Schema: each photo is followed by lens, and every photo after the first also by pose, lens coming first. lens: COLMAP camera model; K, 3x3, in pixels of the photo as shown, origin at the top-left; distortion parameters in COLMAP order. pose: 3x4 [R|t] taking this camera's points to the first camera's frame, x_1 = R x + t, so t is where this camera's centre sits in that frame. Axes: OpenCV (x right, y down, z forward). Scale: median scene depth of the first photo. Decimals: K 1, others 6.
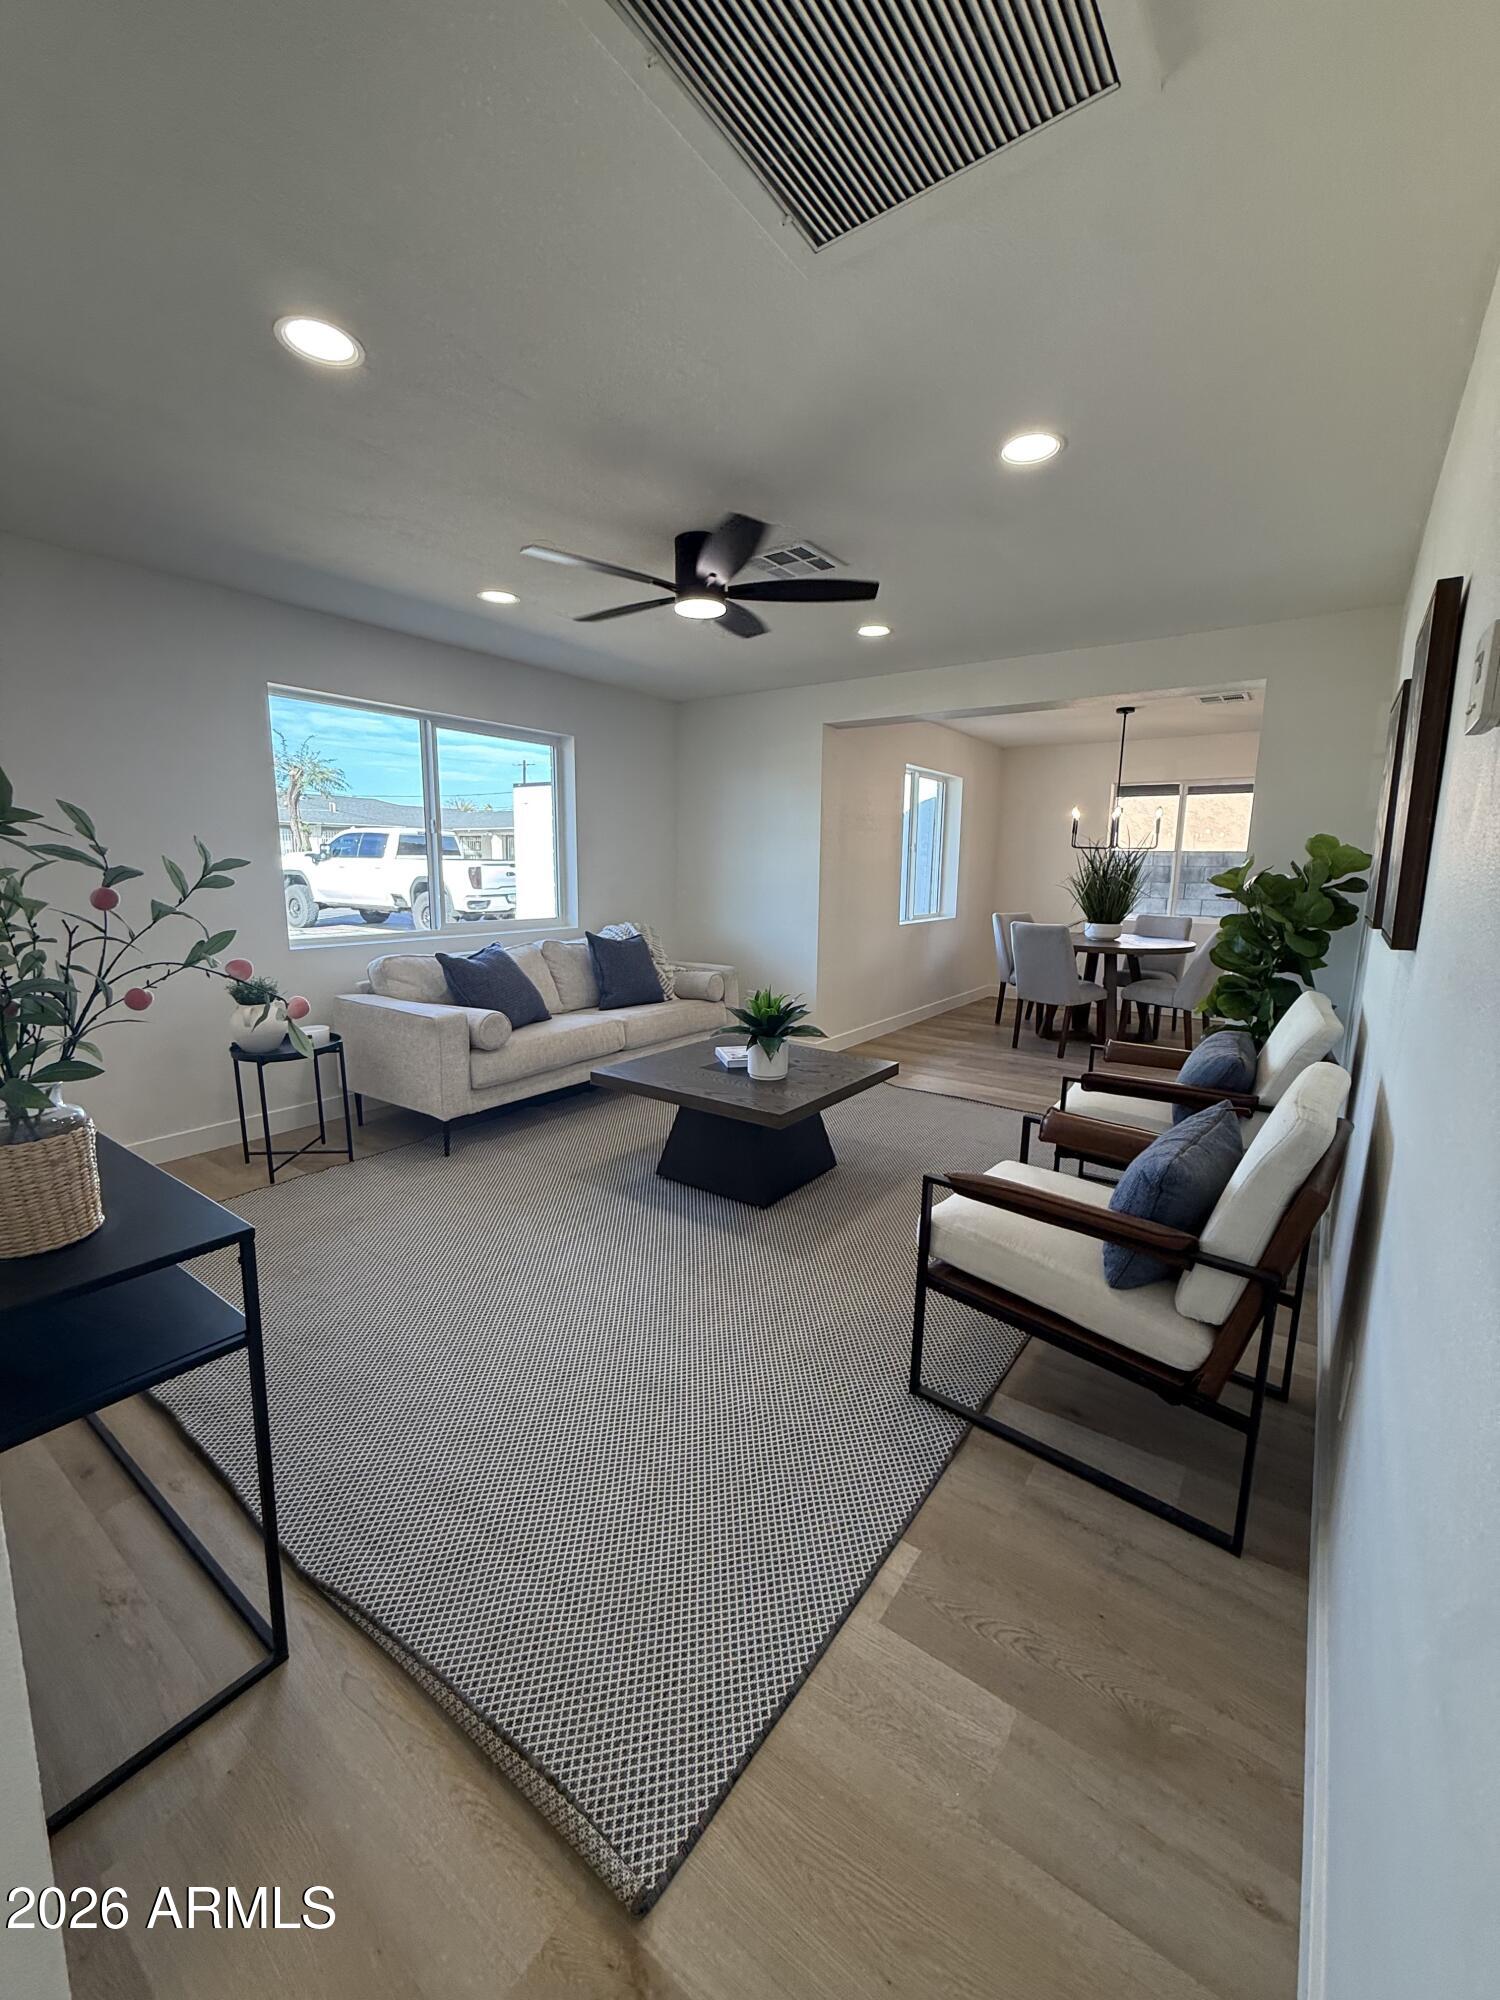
lens RADIAL K [[794.0, 0, 750.0], [0, 794.0, 1000.0], [0, 0, 1]] dist [-0.035962, 0.000004]
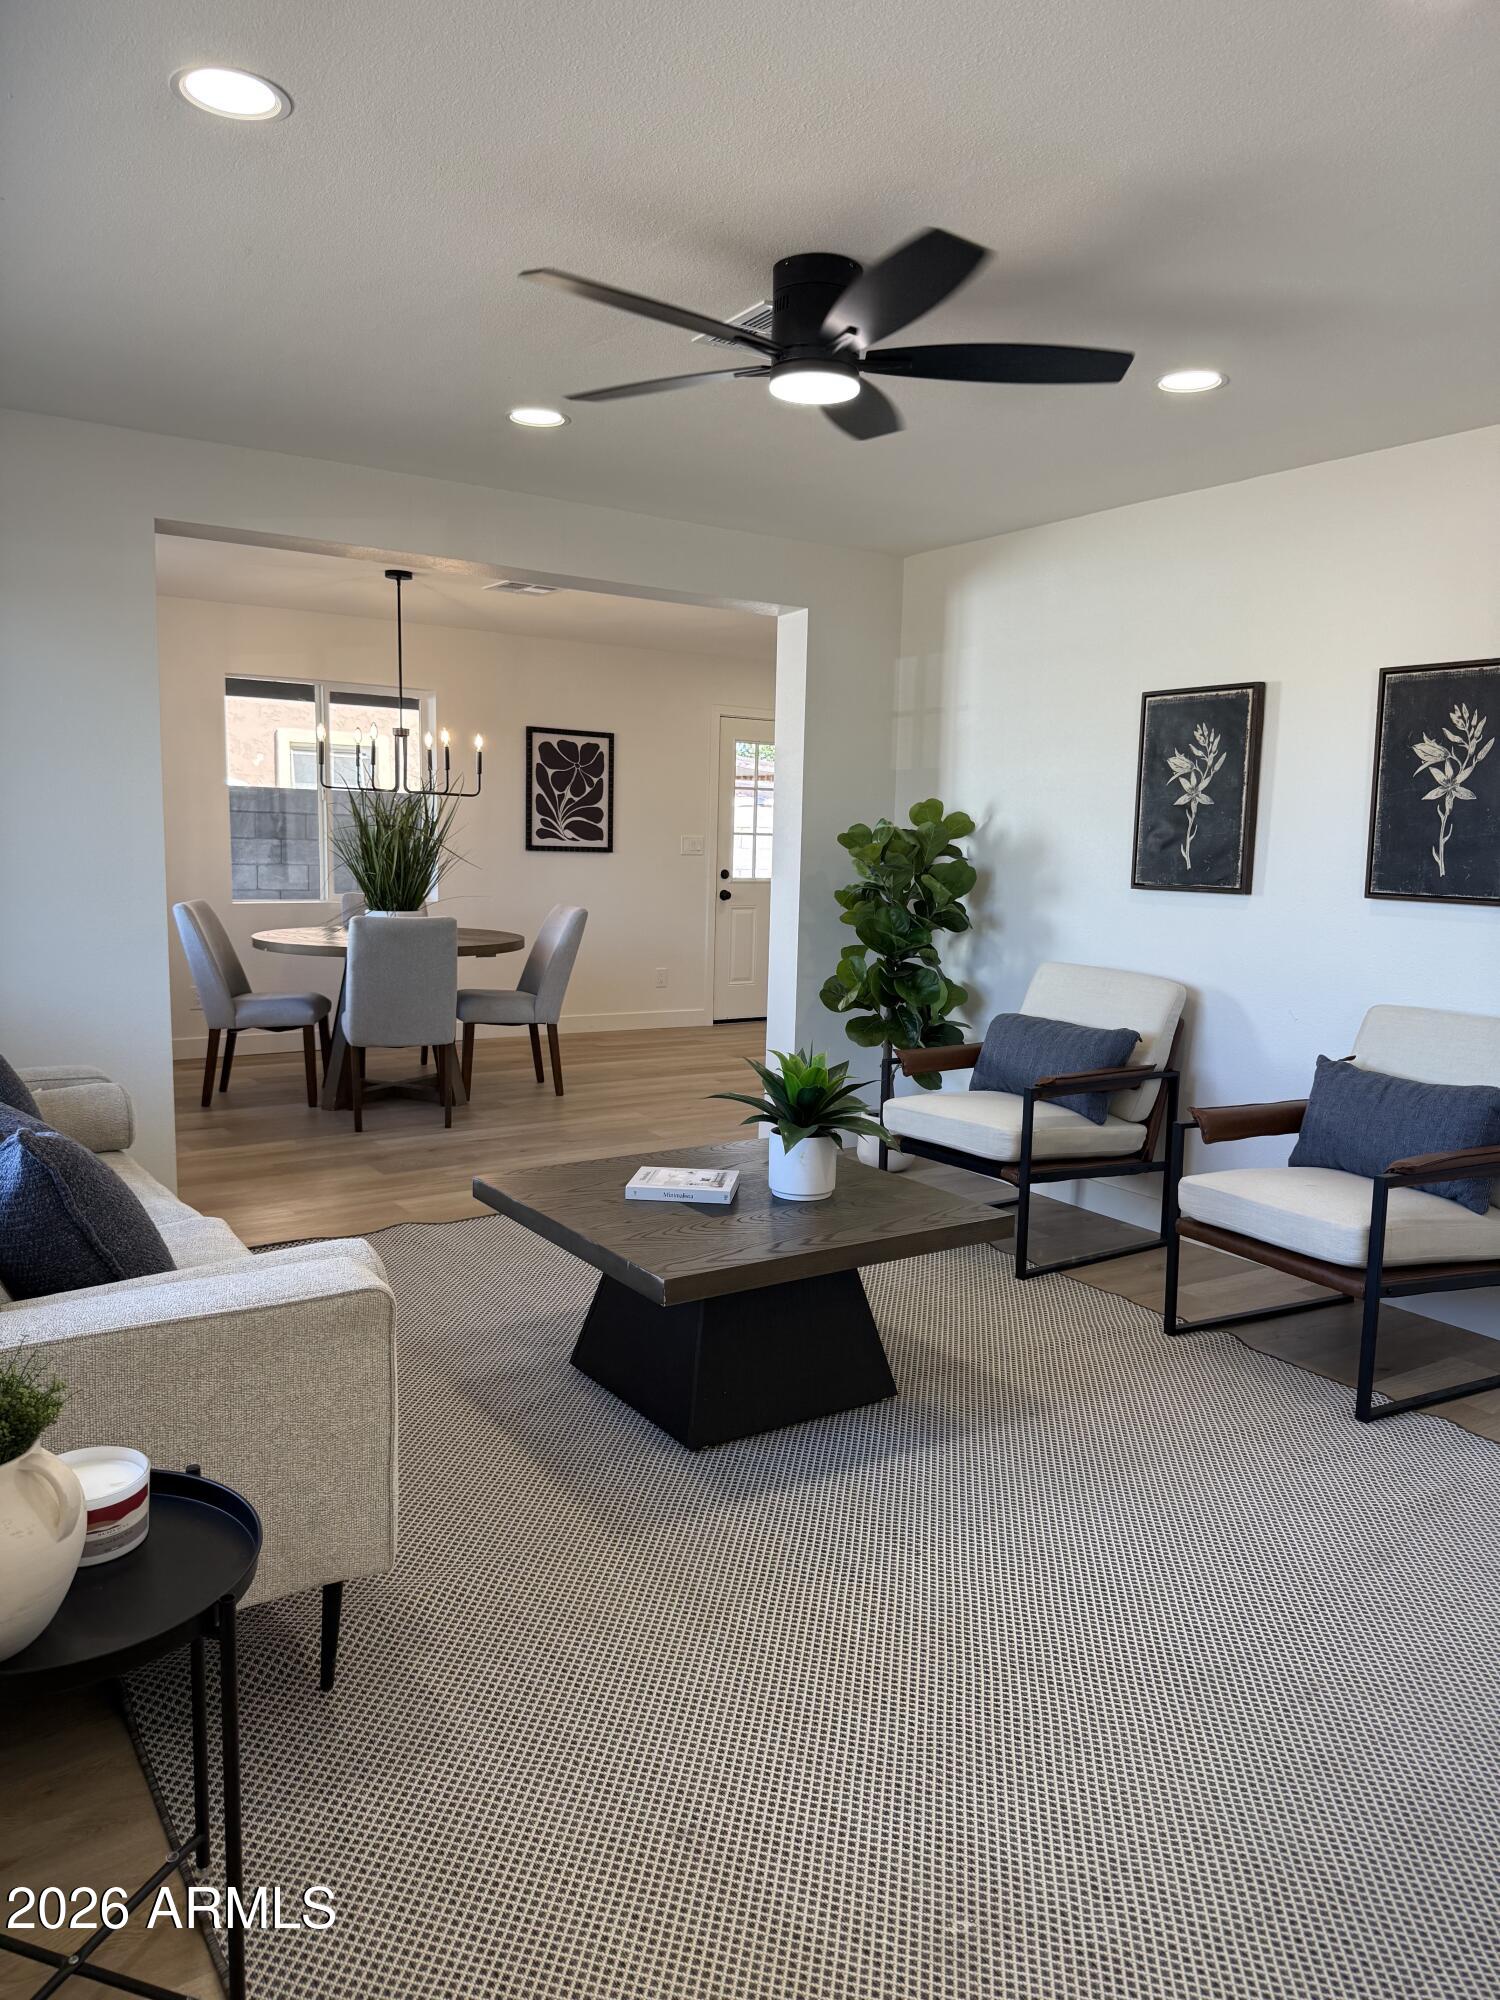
lens RADIAL K [[1401.5, 0, 753.0], [0, 1401.5, 1023.4], [0, 0, 1]] dist [-0.003474, -0.002658]
pose [[0.345362, -0.131511, 0.929209, -0.518762], [0.135254, 0.986771, 0.089387, -0.071269], [-0.928672, 0.094809, 0.358581, 0.352932]]
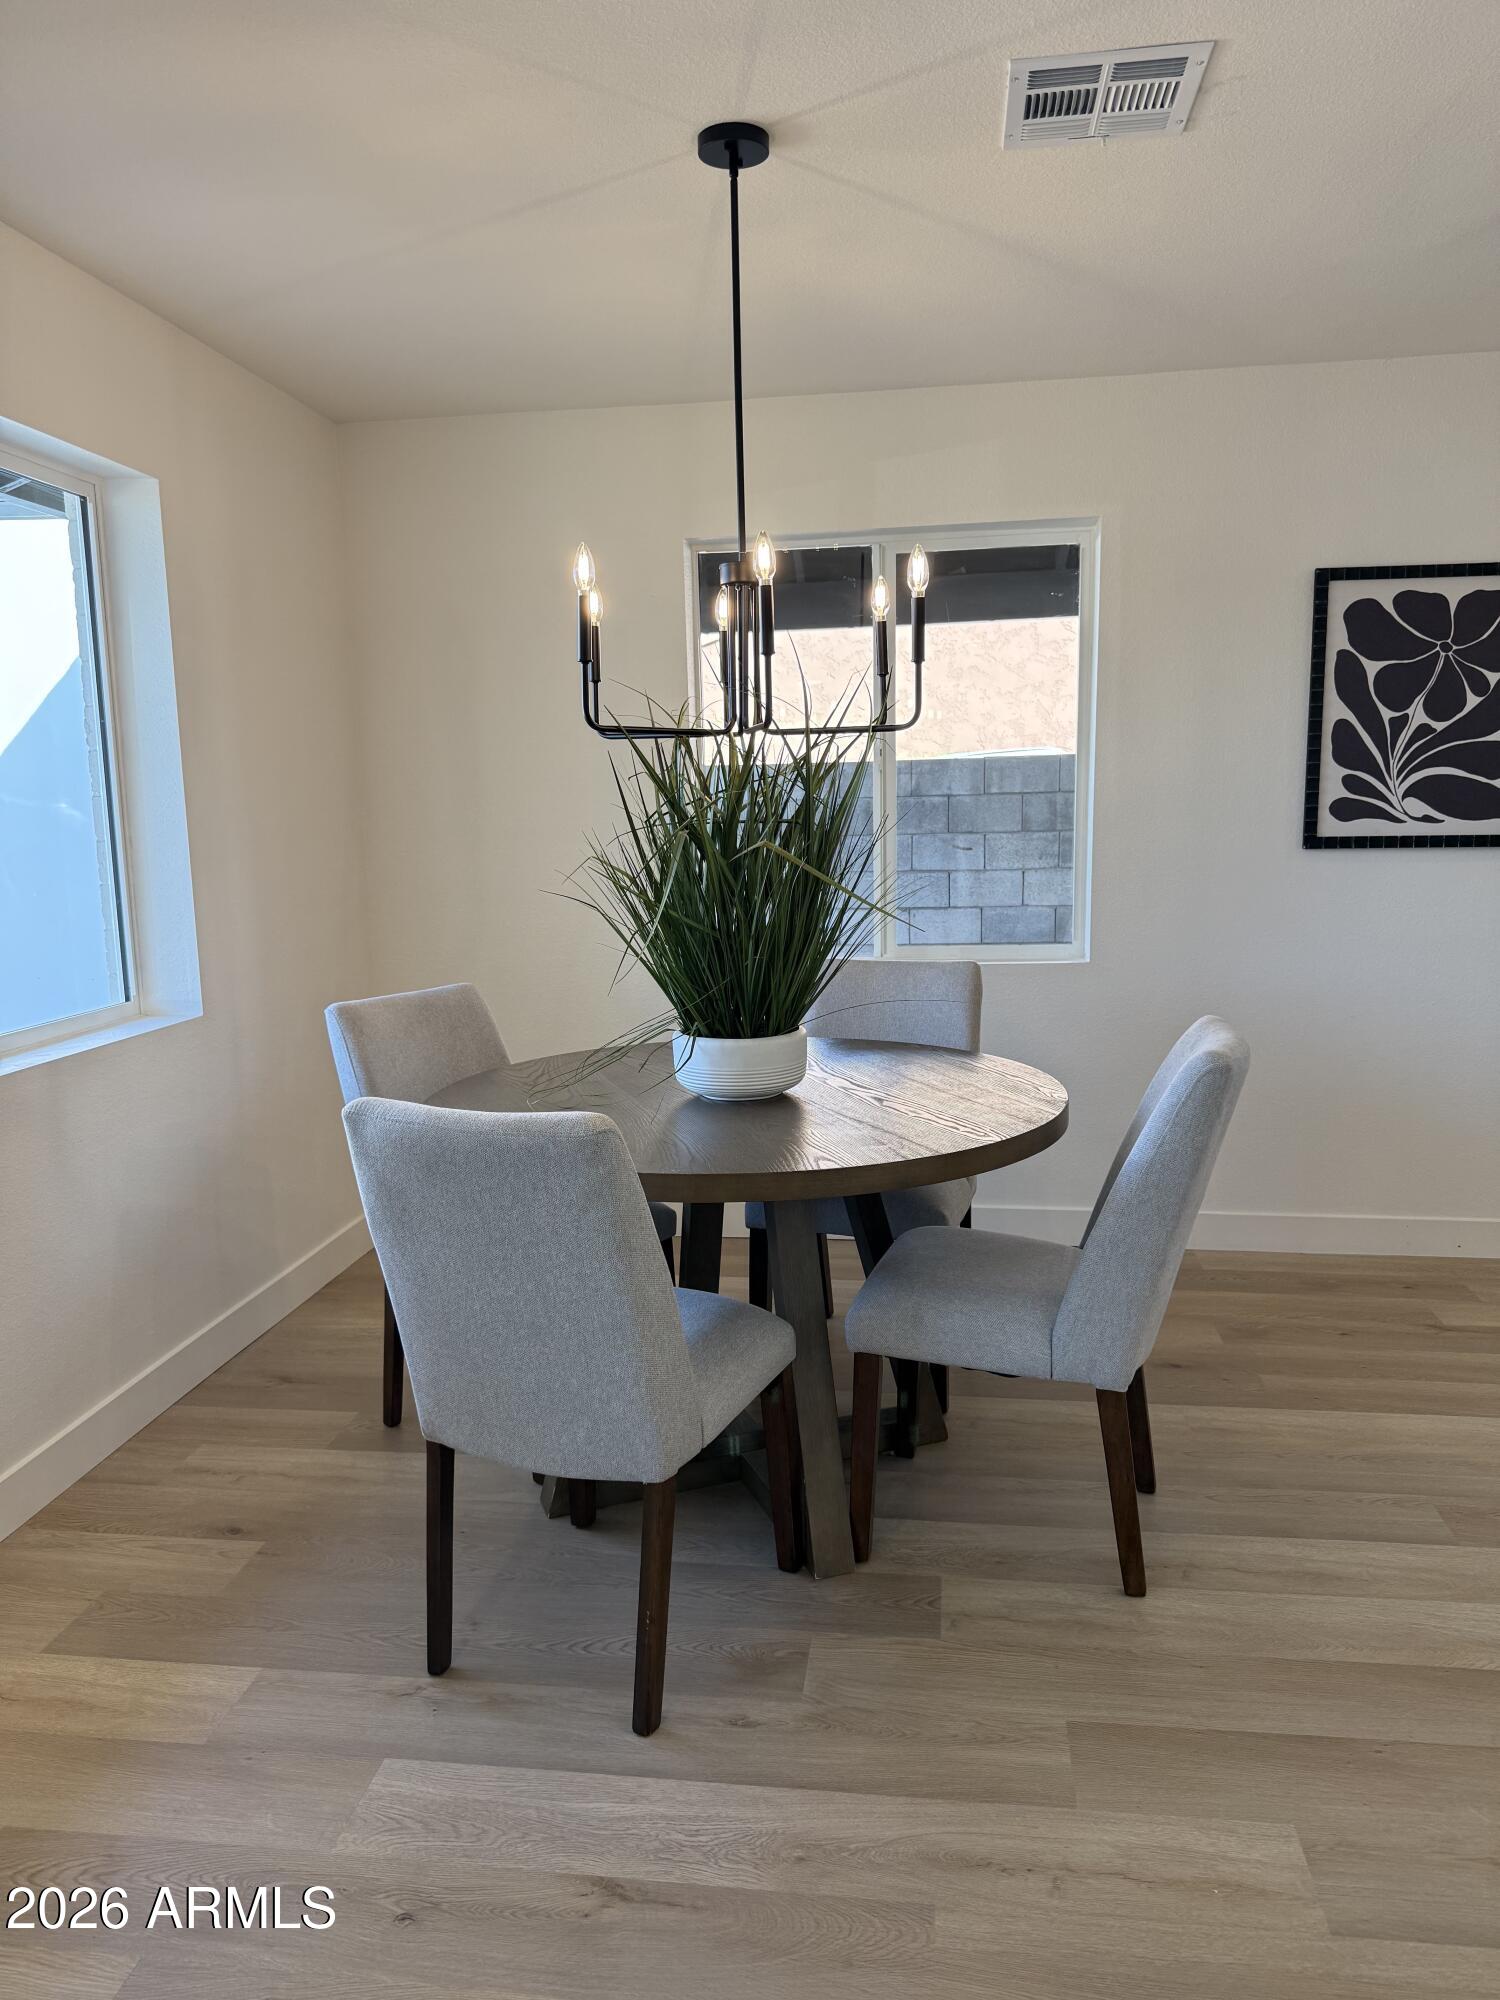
lens RADIAL K [[1401.5, 0, 753.0], [0, 1401.5, 1023.4], [0, 0, 1]] dist [-0.003474, -0.002658]
pose [[0.881765, -0.107896, 0.459182, 0.256139], [0.117013, 0.993093, 0.008652, -0.105757], [-0.456944, 0.046101, 0.888300, 0.622027]]
